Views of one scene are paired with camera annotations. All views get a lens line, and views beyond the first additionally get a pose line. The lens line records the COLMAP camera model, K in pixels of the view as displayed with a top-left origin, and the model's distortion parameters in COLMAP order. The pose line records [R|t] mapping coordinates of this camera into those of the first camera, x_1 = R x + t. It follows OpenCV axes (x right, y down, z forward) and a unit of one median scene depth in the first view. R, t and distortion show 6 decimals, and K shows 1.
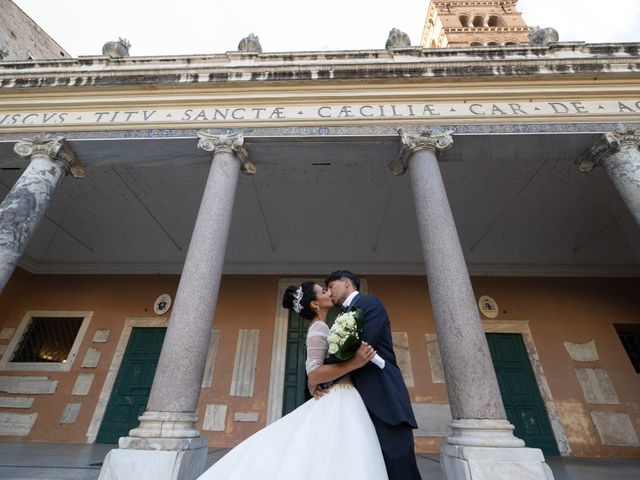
lens RADIAL K [[298.4, 0, 319.0], [0, 298.4, 236.9], [0, 0, 1]] dist [0.000751, 0.000238]
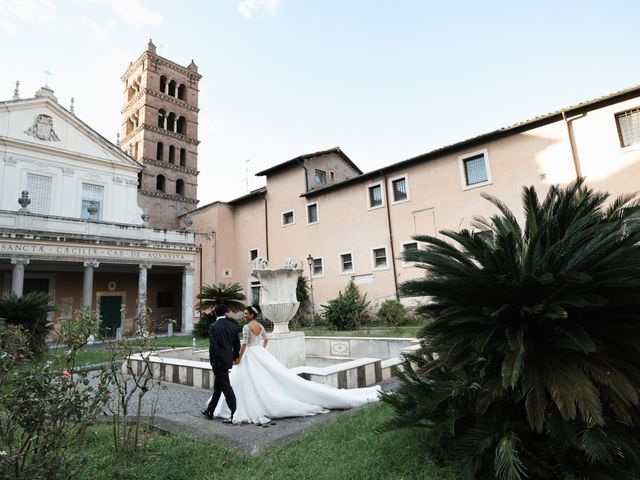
lens RADIAL K [[379.9, 0, 317.8], [0, 379.9, 232.9], [0, 0, 1]] dist [-0.002939, -0.001809]
pose [[0.645050, 0.085833, 0.759304, -1.263172], [-0.345153, 0.919257, 0.189303, -2.257919], [-0.681747, -0.384186, 0.622592, -3.253322]]
